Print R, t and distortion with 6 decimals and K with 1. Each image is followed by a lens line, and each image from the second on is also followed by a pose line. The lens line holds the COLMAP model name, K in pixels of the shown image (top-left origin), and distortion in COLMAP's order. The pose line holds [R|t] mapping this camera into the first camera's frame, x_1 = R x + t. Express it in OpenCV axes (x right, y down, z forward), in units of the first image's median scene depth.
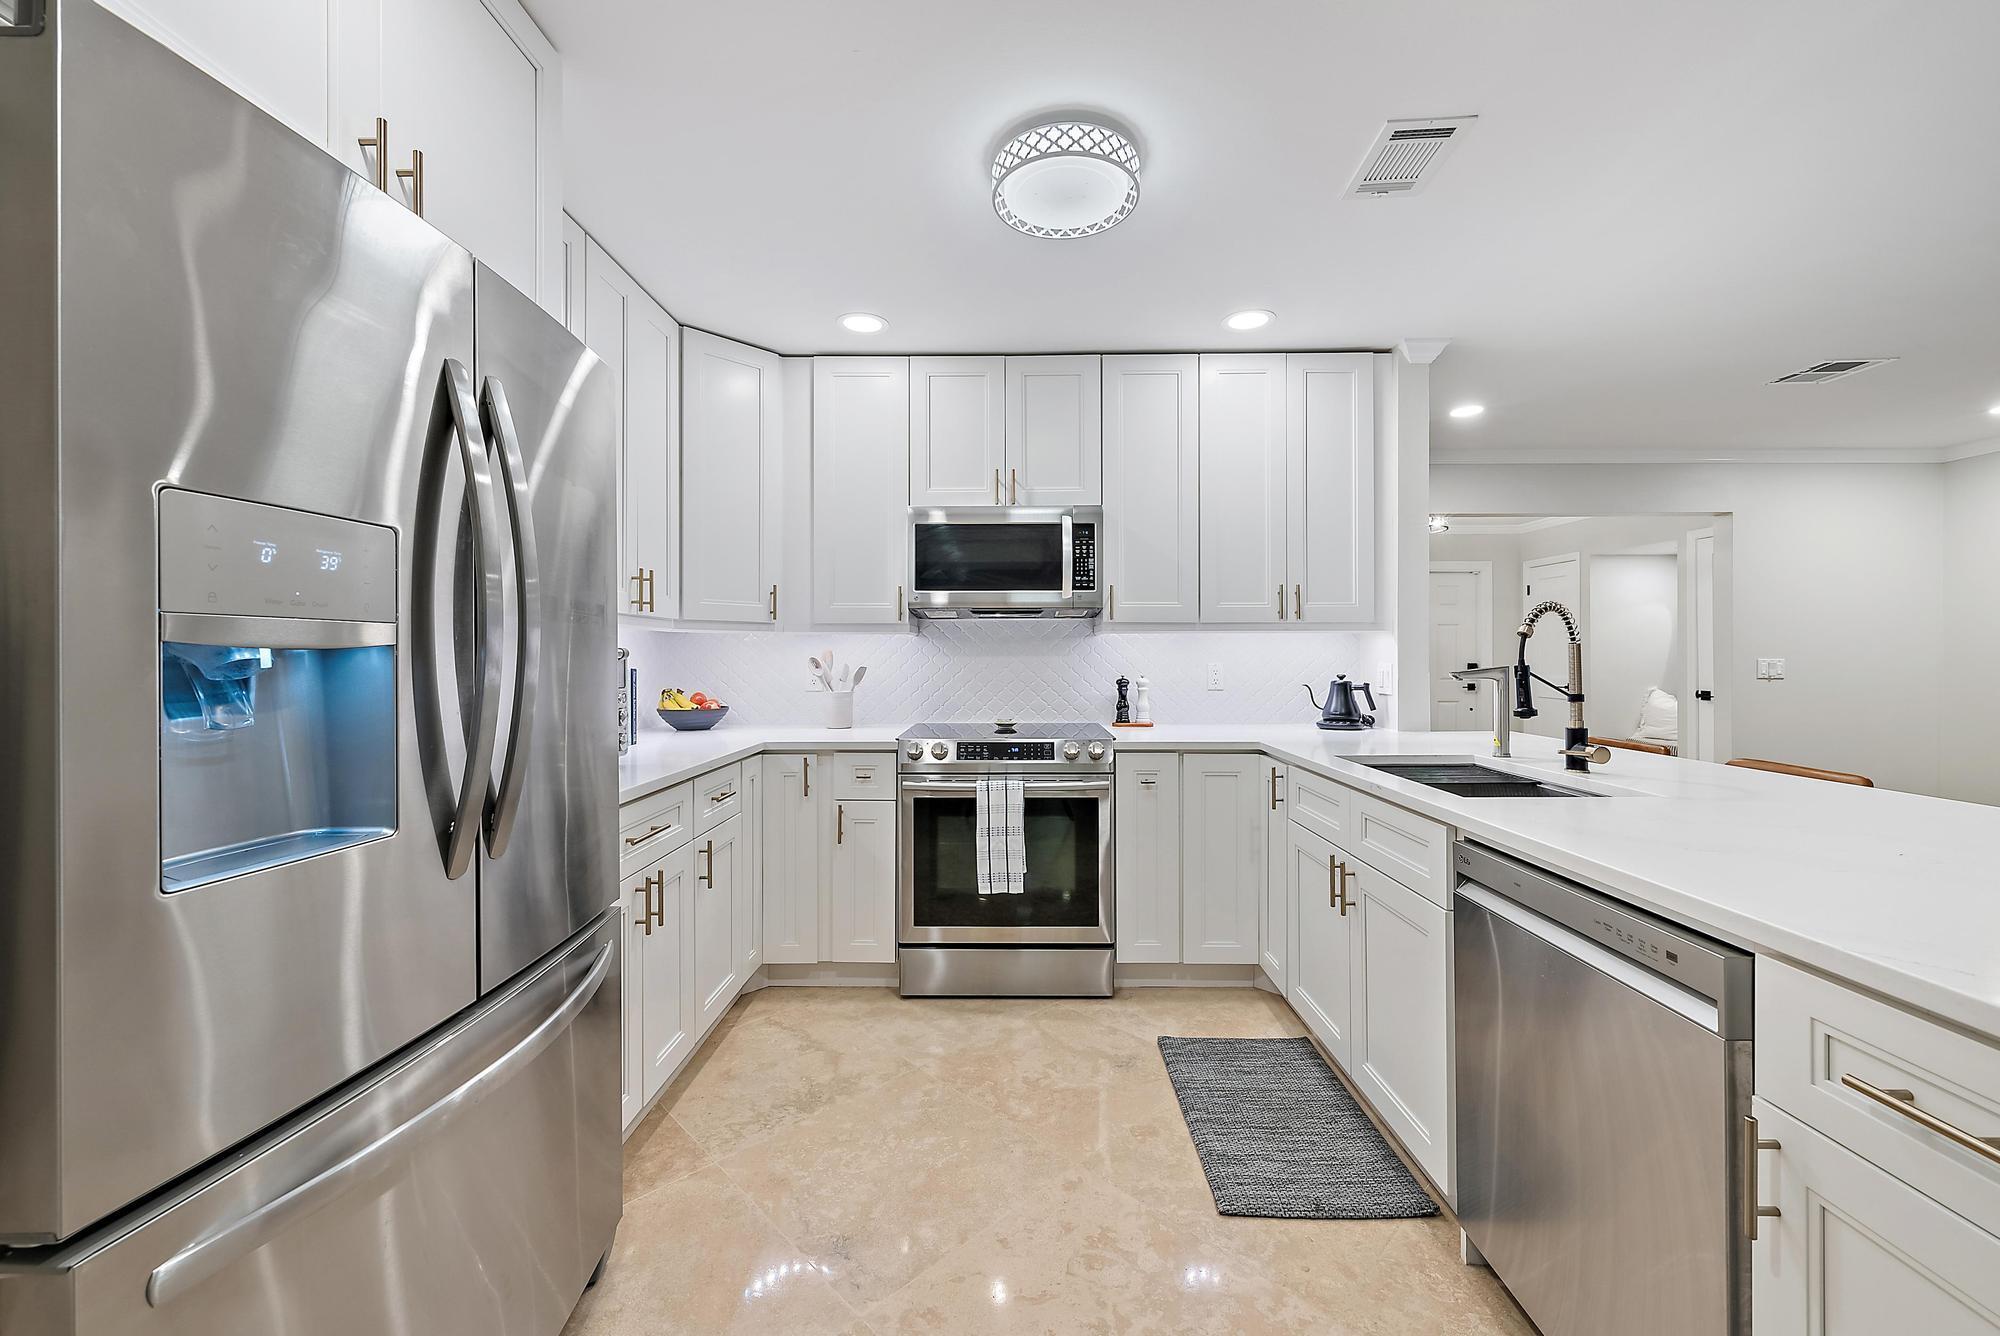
lens RADIAL K [[786.8, 0, 1003.0], [0, 786.8, 654.1], [0, 0, 1]] dist [-0.000710, -0.000076]
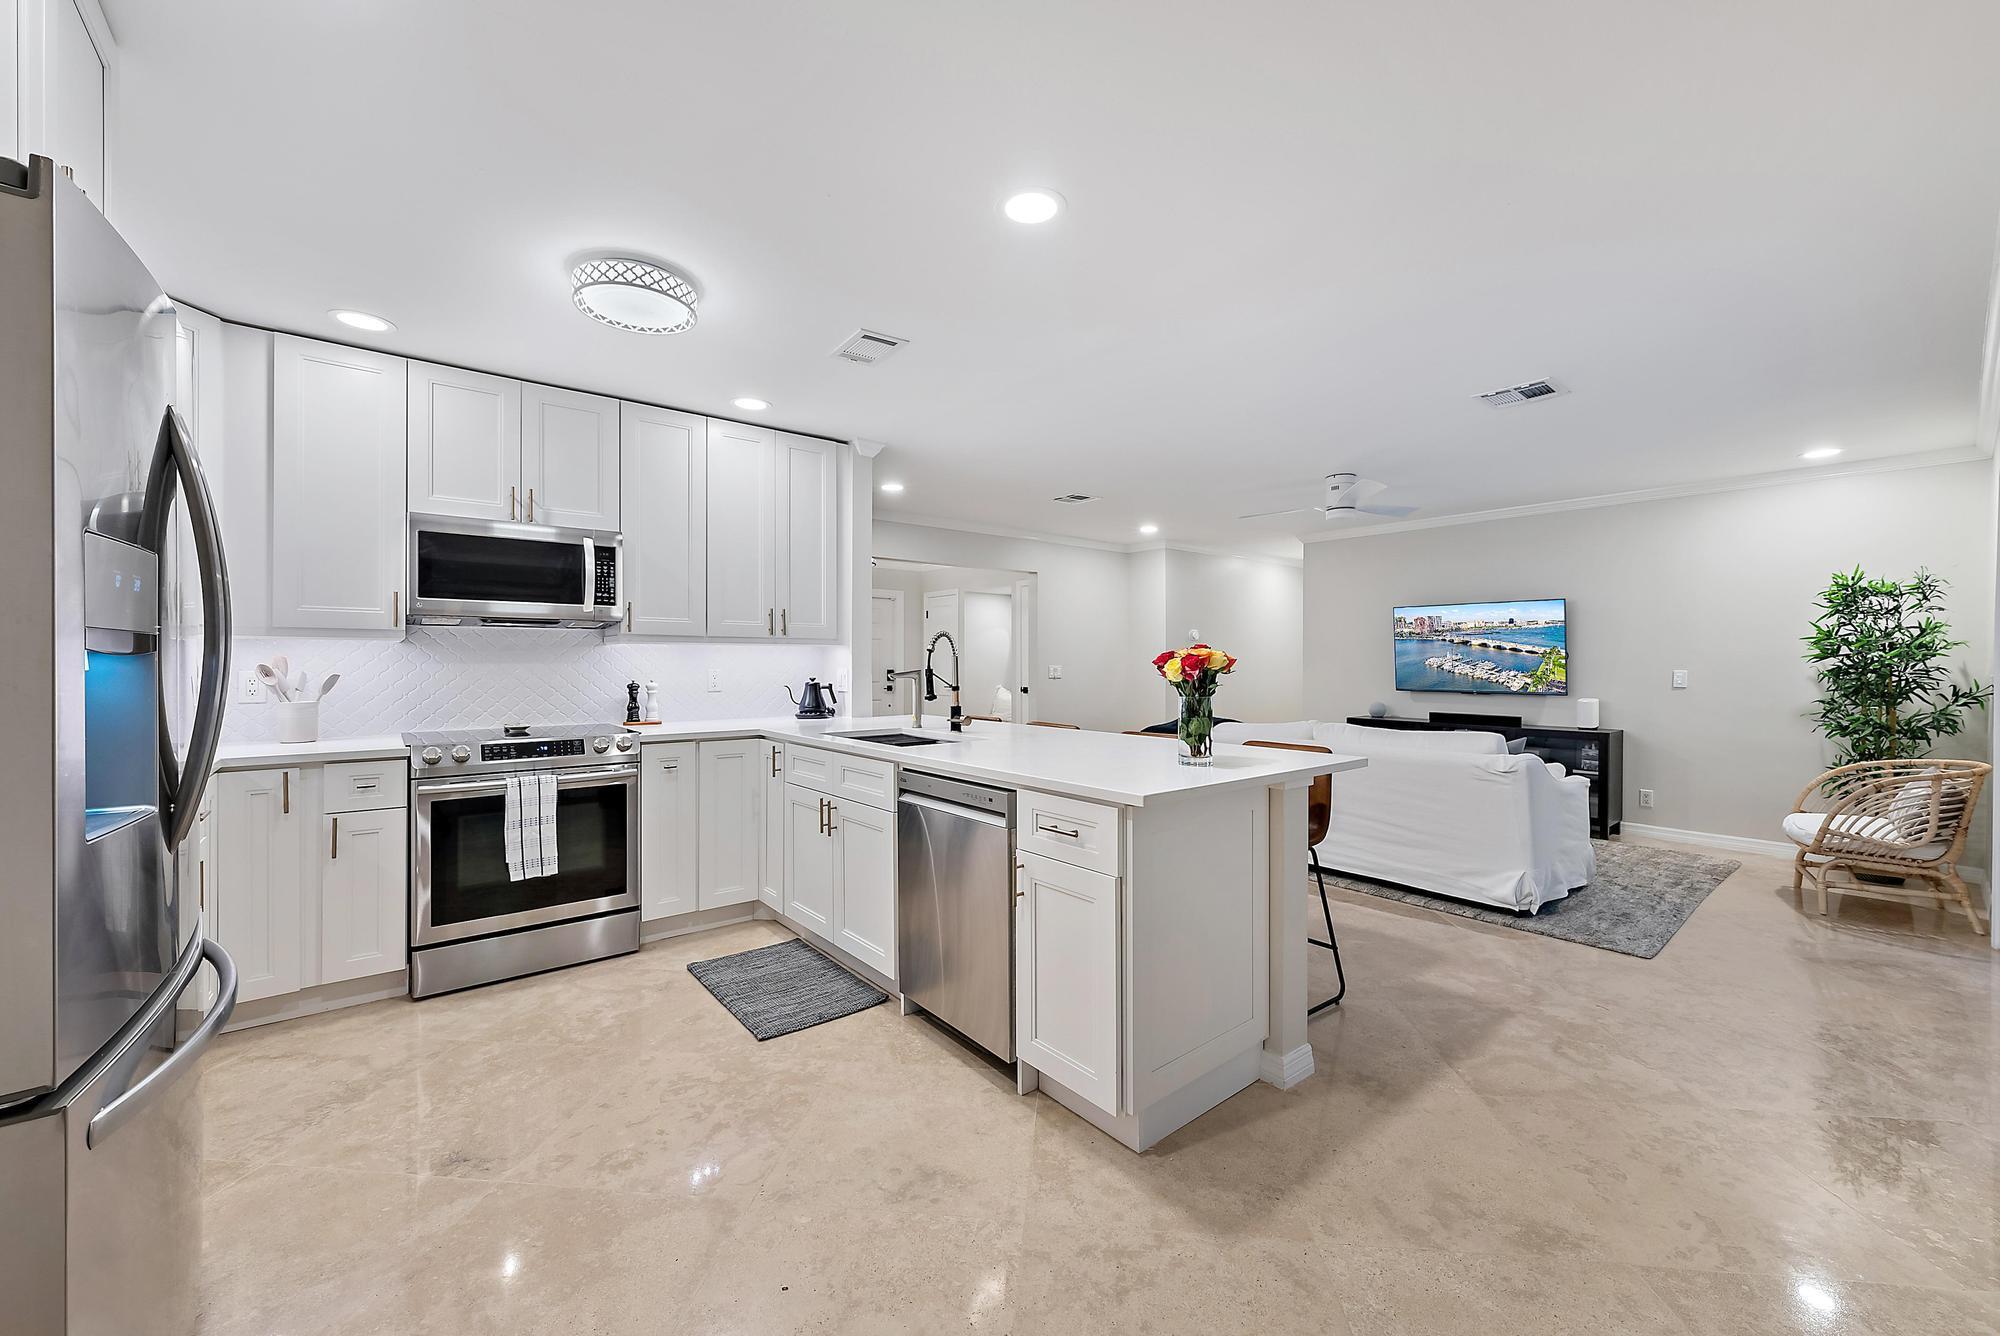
lens RADIAL K [[770.6, 0, 1004.3], [0, 770.6, 664.1], [0, 0, 1]] dist [0.000286, 0.000221]
pose [[0.769689, 0.000554, 0.638419, -0.179139], [-0.002002, 0.999997, 0.001546, 0.000695], [-0.638416, -0.002468, 0.769687, -0.246420]]
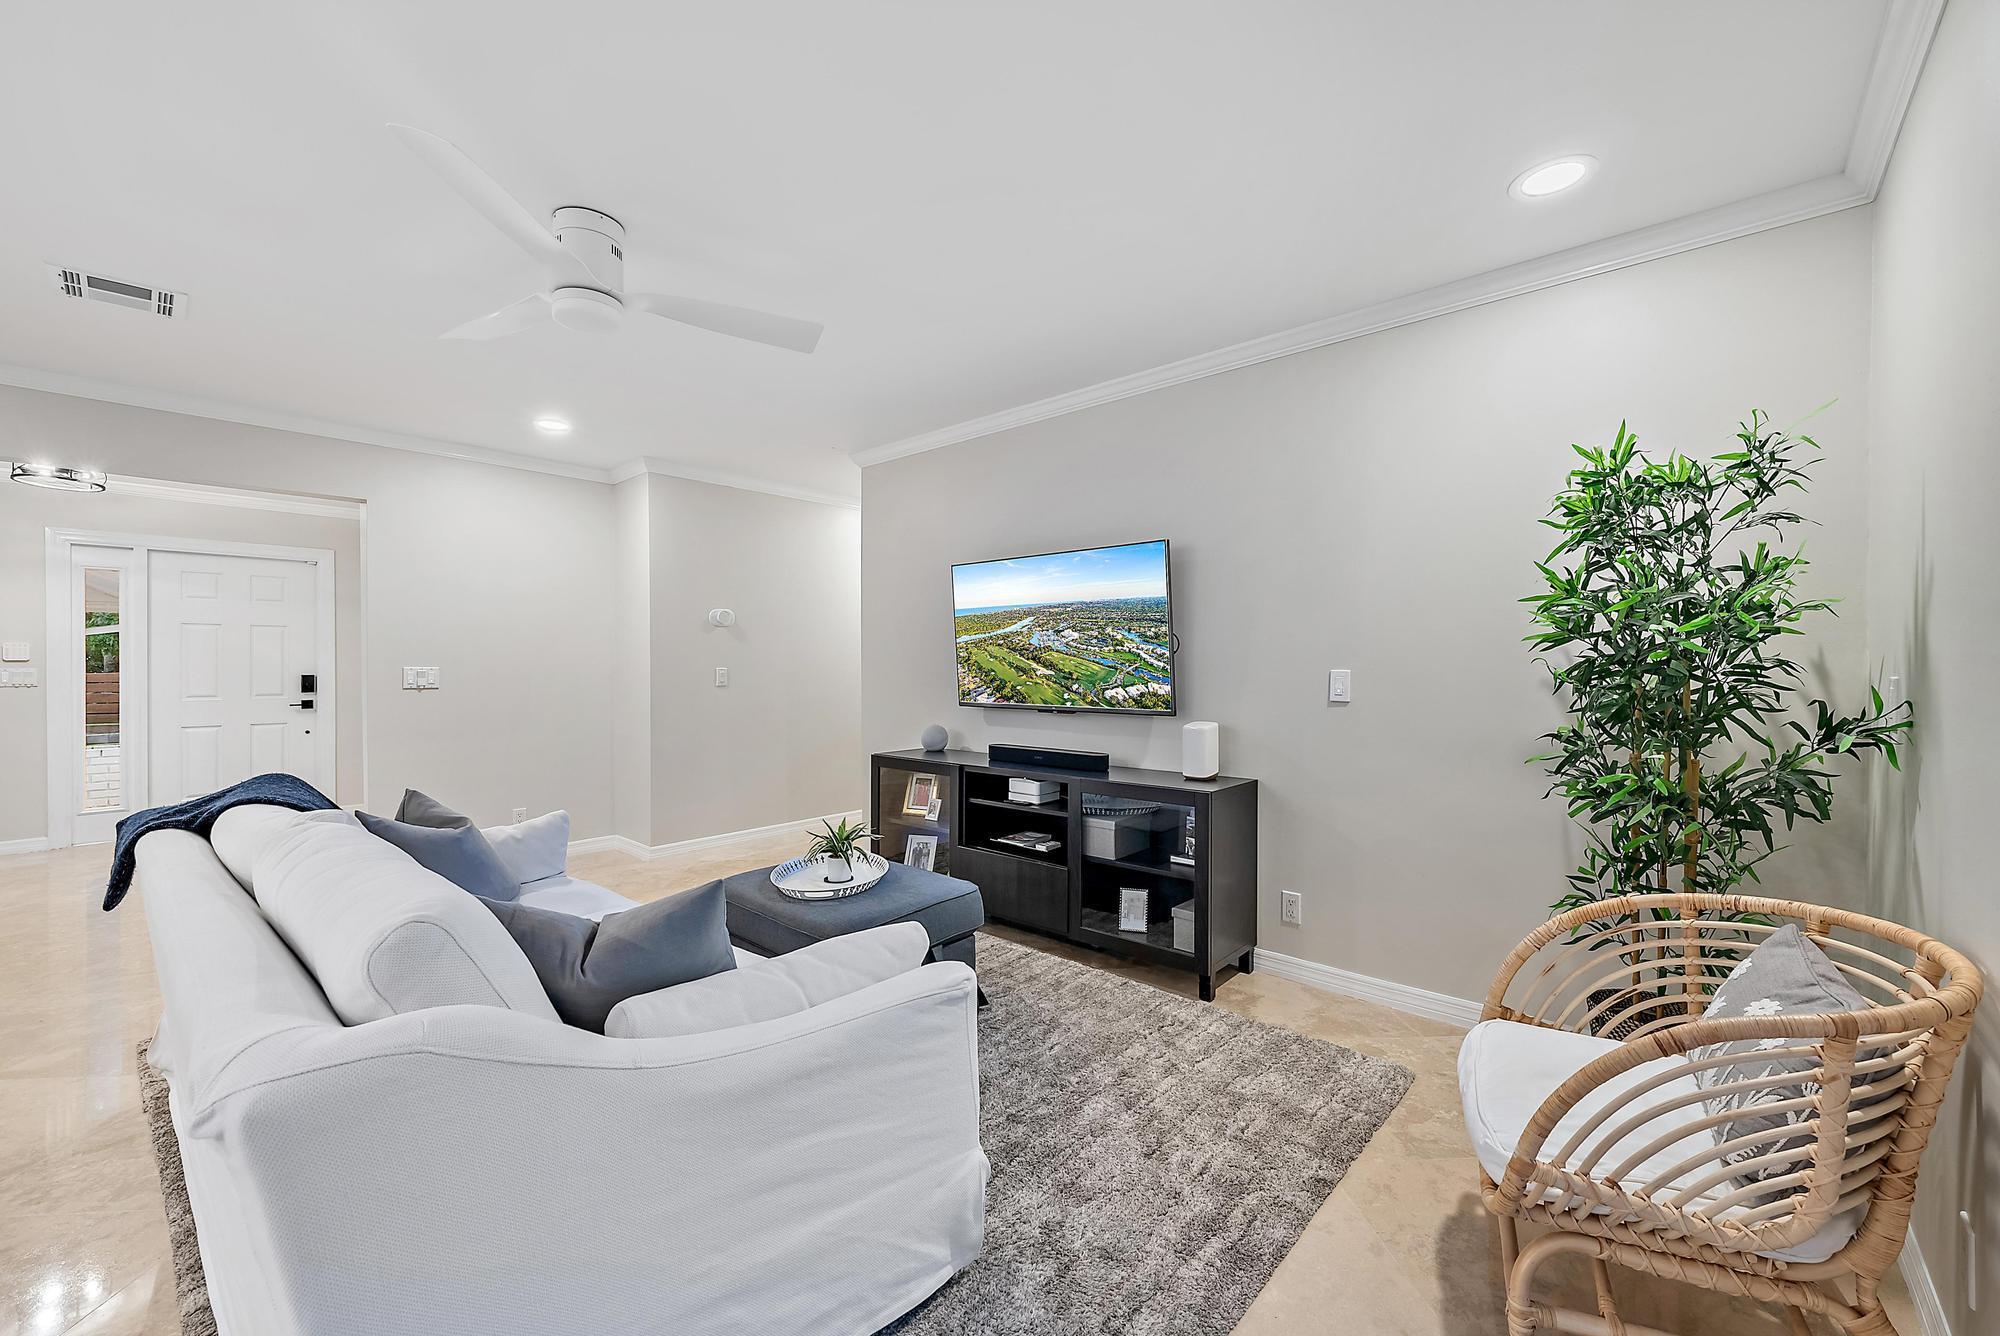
lens RADIAL K [[800.5, 0, 1000.0], [0, 800.5, 668.0], [0, 0, 1]] dist [0.000518, 0.000214]
pose [[0.659115, -0.002371, 0.752039, 1.220387], [0.001501, 0.999997, 0.001838, 0.010903], [-0.752041, -0.000083, 0.659116, -0.201253]]
